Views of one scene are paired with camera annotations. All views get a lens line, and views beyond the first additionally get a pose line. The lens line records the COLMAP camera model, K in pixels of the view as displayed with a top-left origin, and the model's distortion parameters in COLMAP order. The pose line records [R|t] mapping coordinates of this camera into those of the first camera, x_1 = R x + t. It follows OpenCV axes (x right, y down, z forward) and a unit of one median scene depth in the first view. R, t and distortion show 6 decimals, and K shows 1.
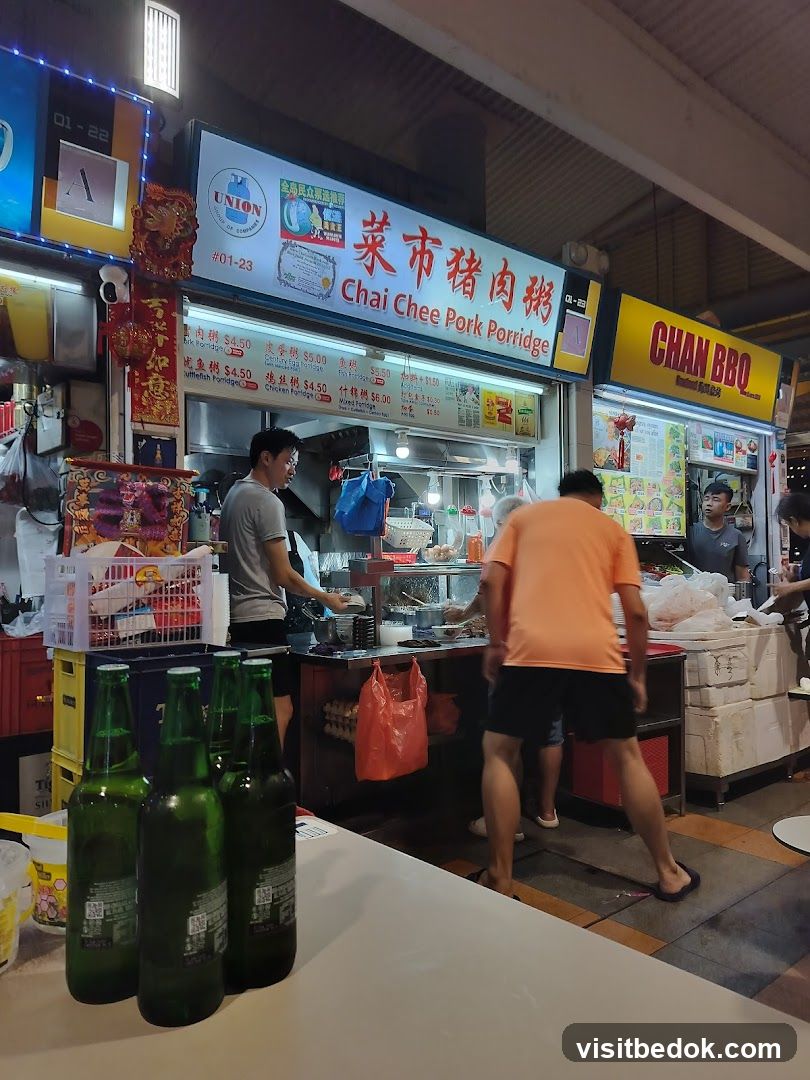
lens RADIAL K [[765.0, 0, 396.3], [0, 765.0, 515.5], [0, 0, 1]] dist [0.041460, 0.001305]
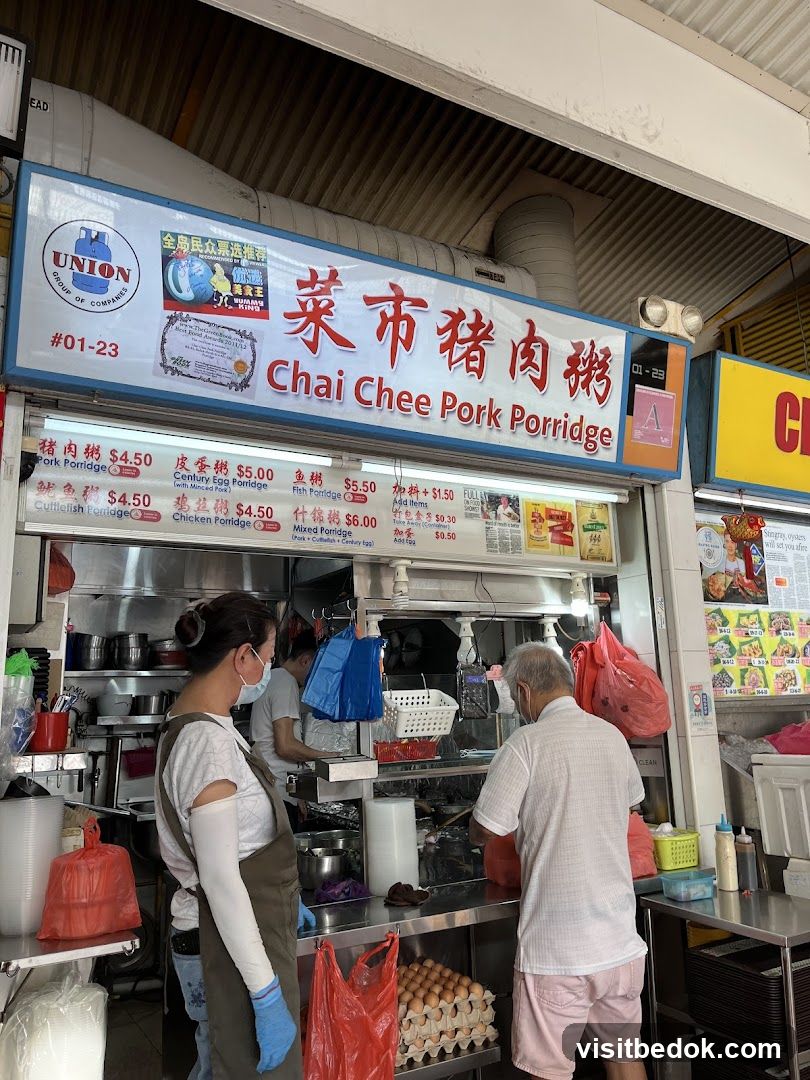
lens RADIAL K [[834.3, 0, 405.9], [0, 834.3, 503.1], [0, 0, 1]] dist [0.043788, -0.001186]
pose [[0.985581, -0.046844, -0.162590, 0.156990], [0.021783, 0.988044, -0.152624, -0.054564], [0.167796, 0.146881, 0.974818, 0.267999]]
